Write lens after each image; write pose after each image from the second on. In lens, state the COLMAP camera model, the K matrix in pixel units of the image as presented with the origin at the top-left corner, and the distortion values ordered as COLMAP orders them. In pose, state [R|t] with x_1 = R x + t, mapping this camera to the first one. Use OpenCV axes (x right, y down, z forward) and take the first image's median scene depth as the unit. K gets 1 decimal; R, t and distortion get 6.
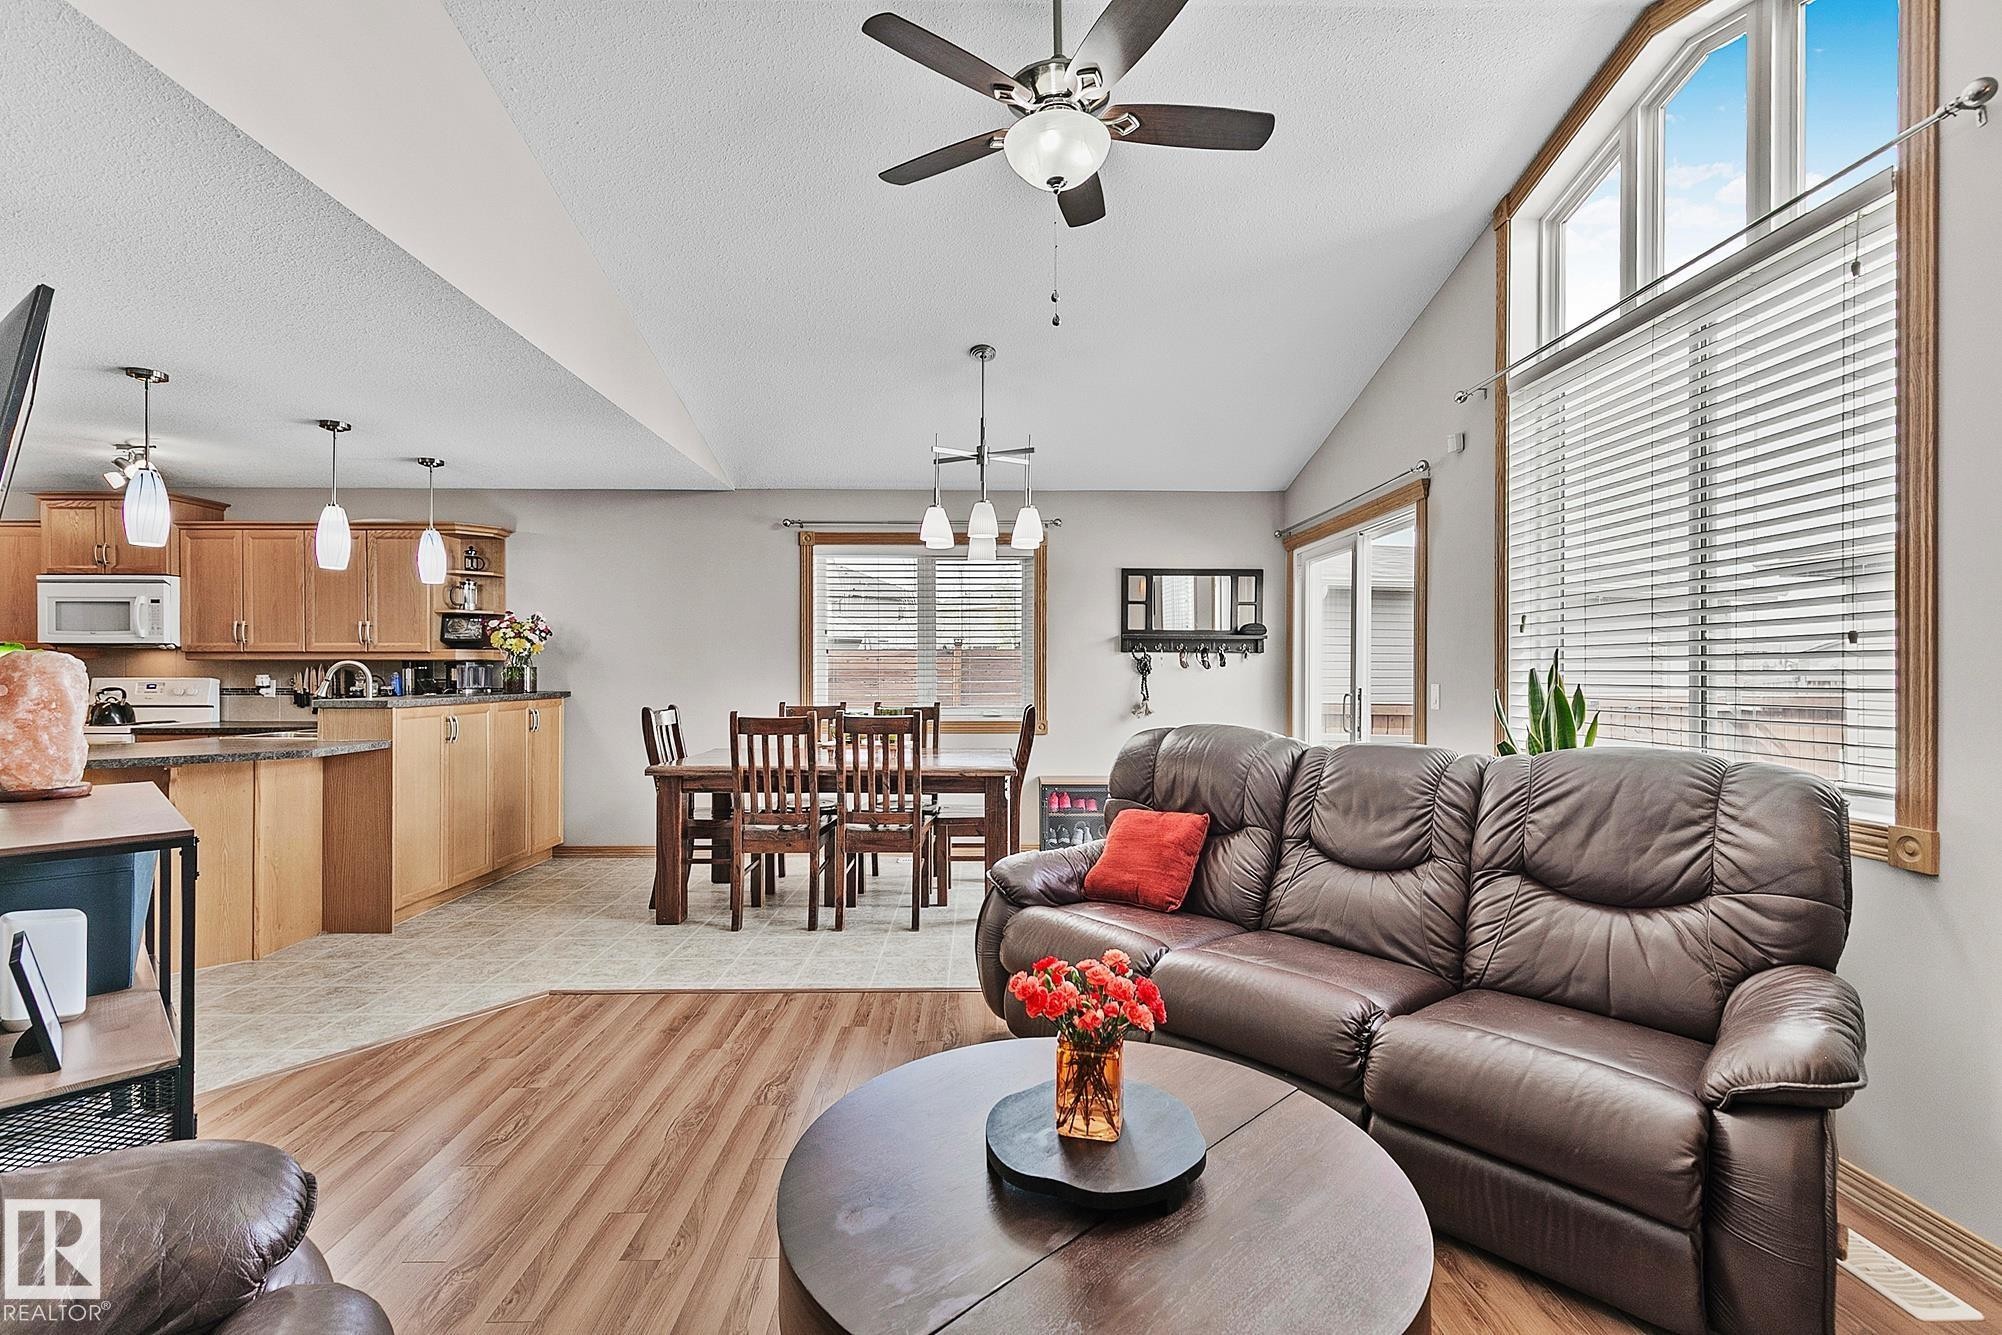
lens RADIAL K [[895.6, 0, 992.3], [0, 895.6, 666.7], [0, 0, 1]] dist [0.012007, -0.003756]
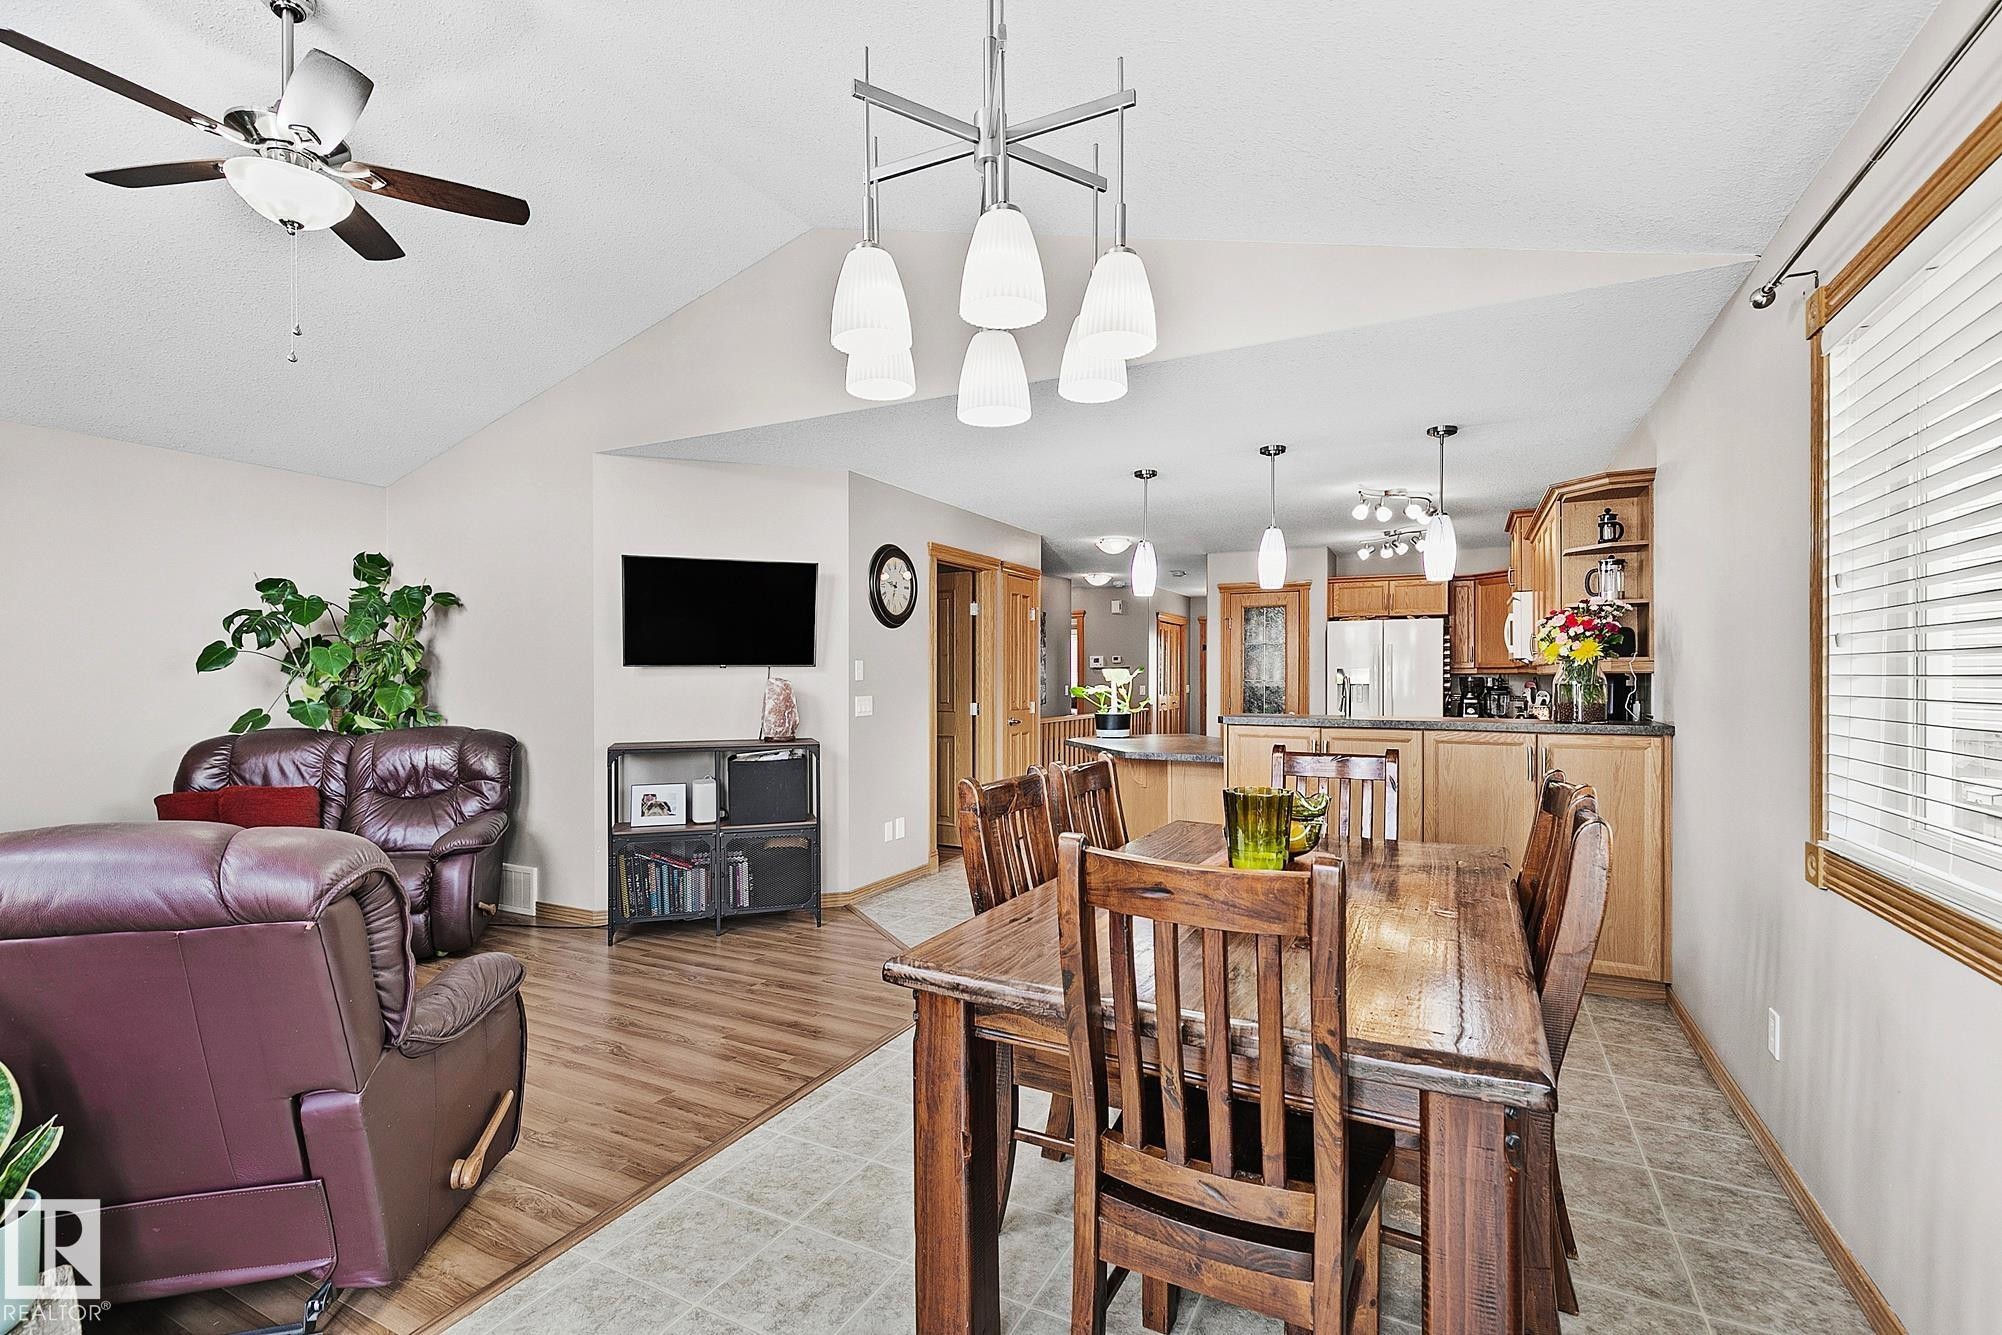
lens RADIAL K [[895.6, 0, 1000.9], [0, 895.6, 682.1], [0, 0, 1]] dist [0.012007, -0.003756]
pose [[-0.467526, 0.005646, -0.883961, 0.259627], [0.004225, 0.999982, 0.004152, -0.005206], [0.883969, -0.001793, -0.467541, 0.939936]]
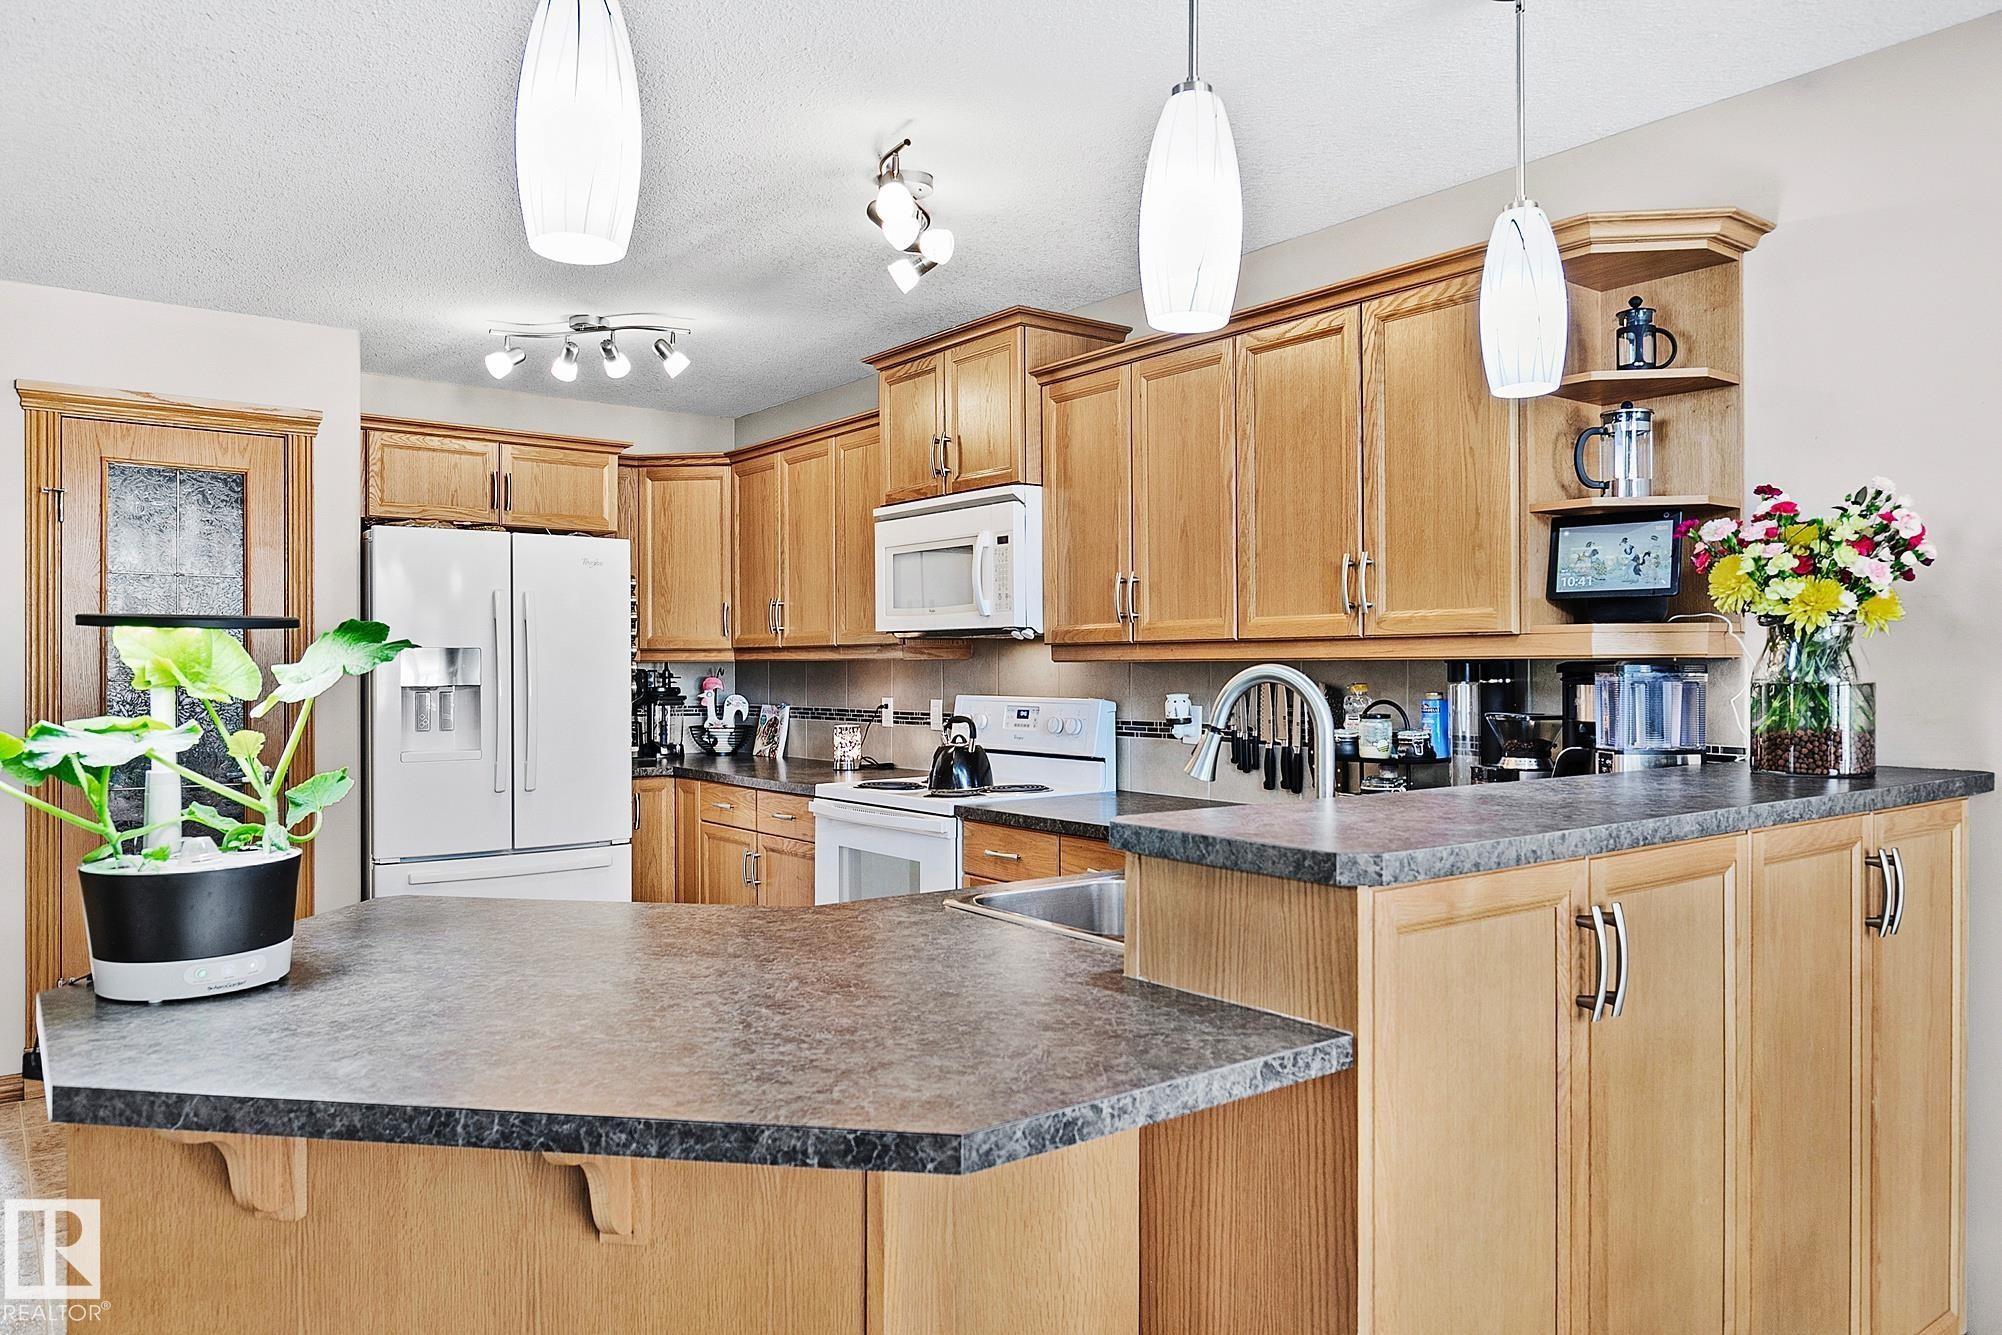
lens RADIAL K [[1342.7, 0, 992.7], [0, 1342.7, 674.2], [0, 0, 1]] dist [-0.001465, 0.001800]
pose [[0.594550, 0.003023, -0.804053, -0.345872], [0.006127, 0.999947, 0.008291, -0.006788], [0.804035, -0.009856, 0.594500, 0.555549]]
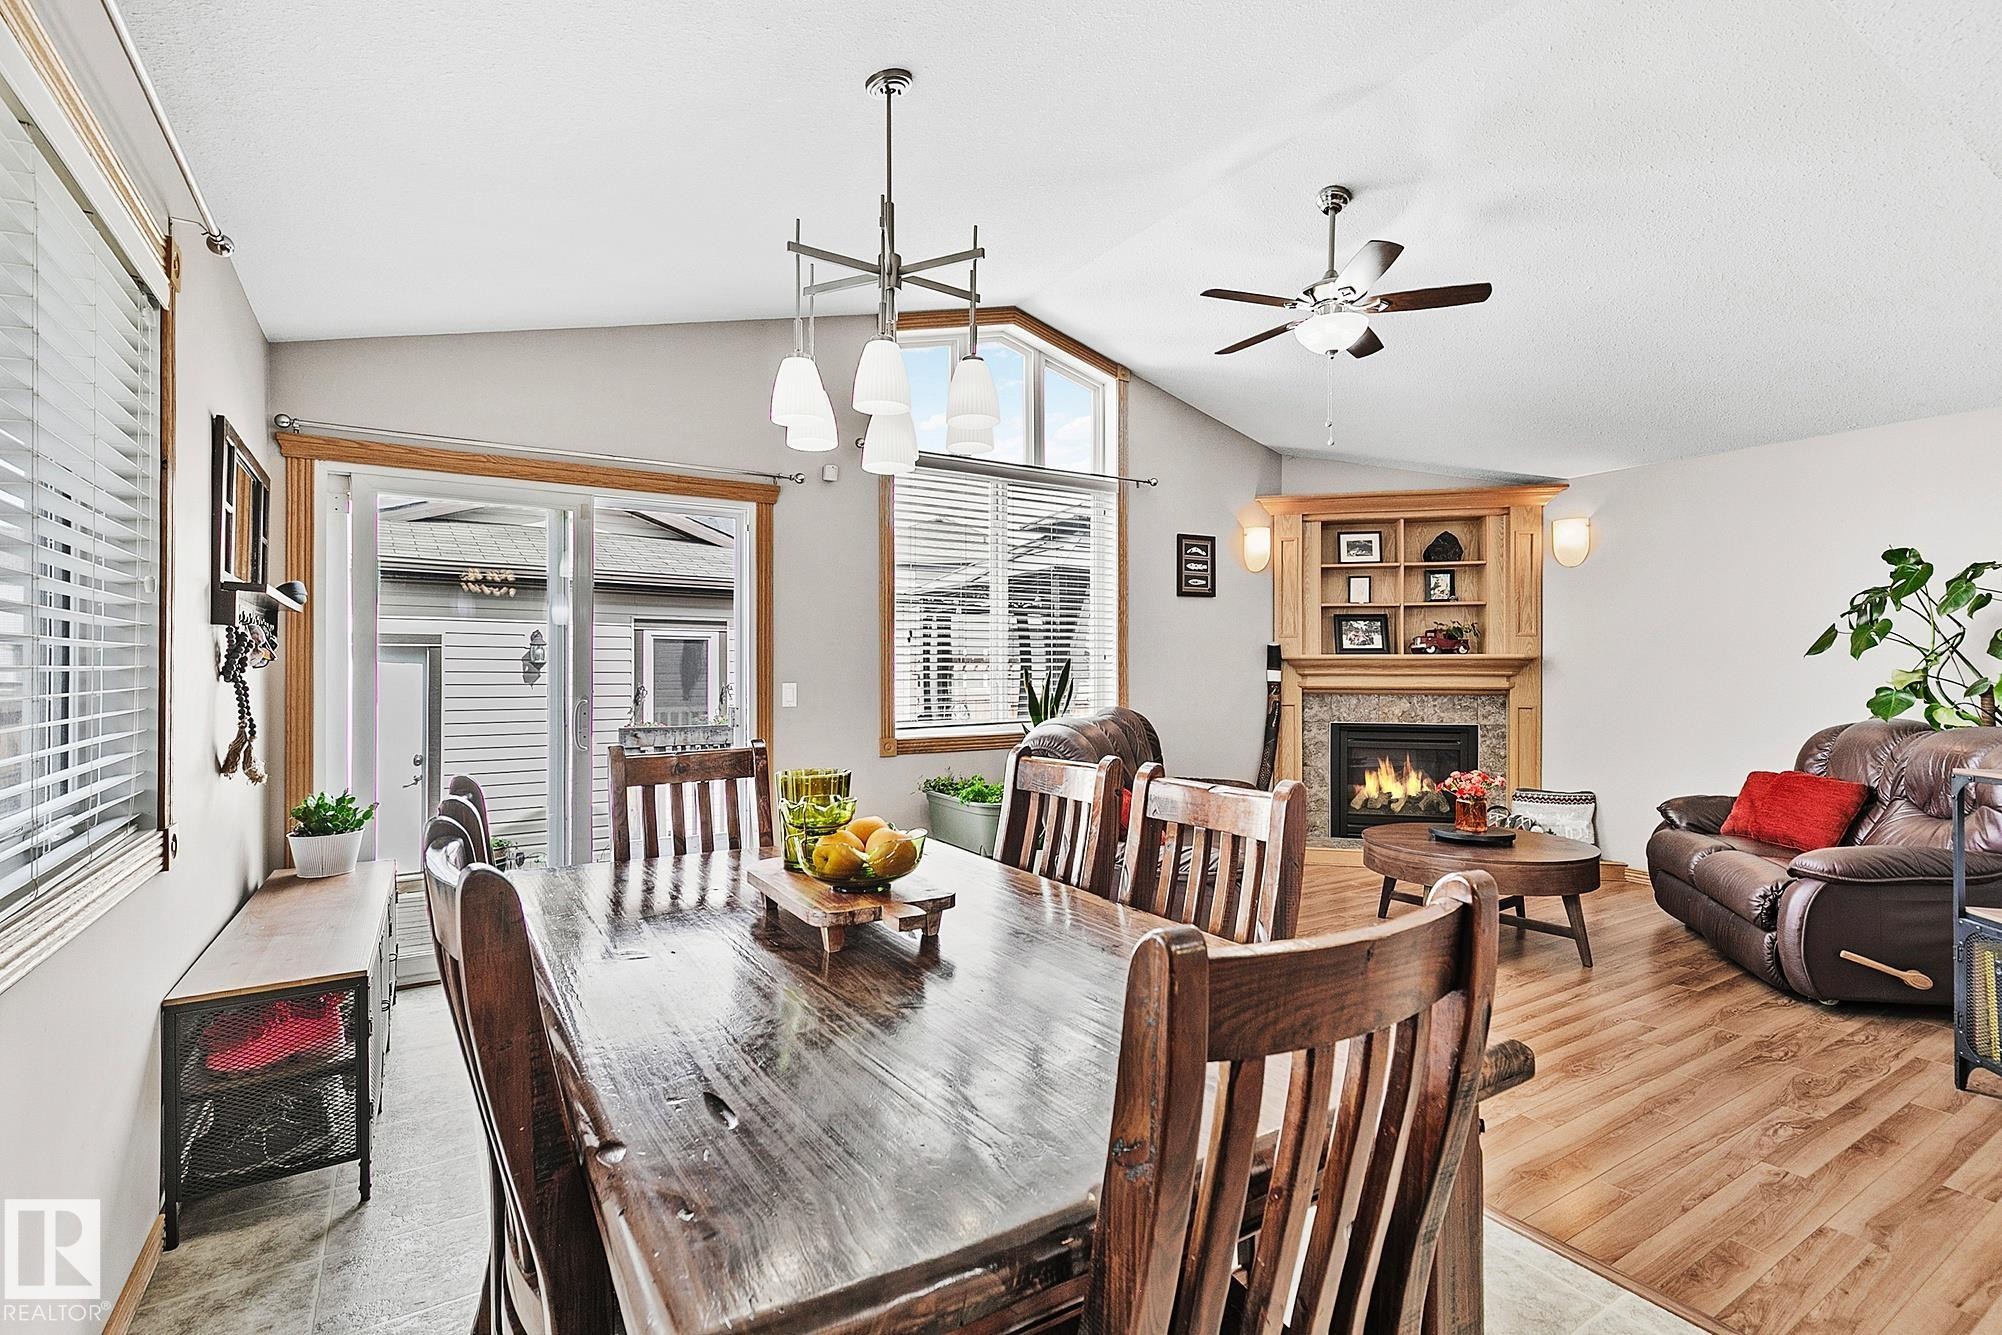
lens RADIAL K [[918.2, 0, 998.3], [0, 918.2, 666.1], [0, 0, 1]] dist [0.004854, -0.000042]
pose [[-0.519655, 0.003482, 0.854369, -0.411073], [-0.003857, 0.999972, -0.006422, 0.003566], [-0.854368, -0.006632, -0.519627, 0.975191]]
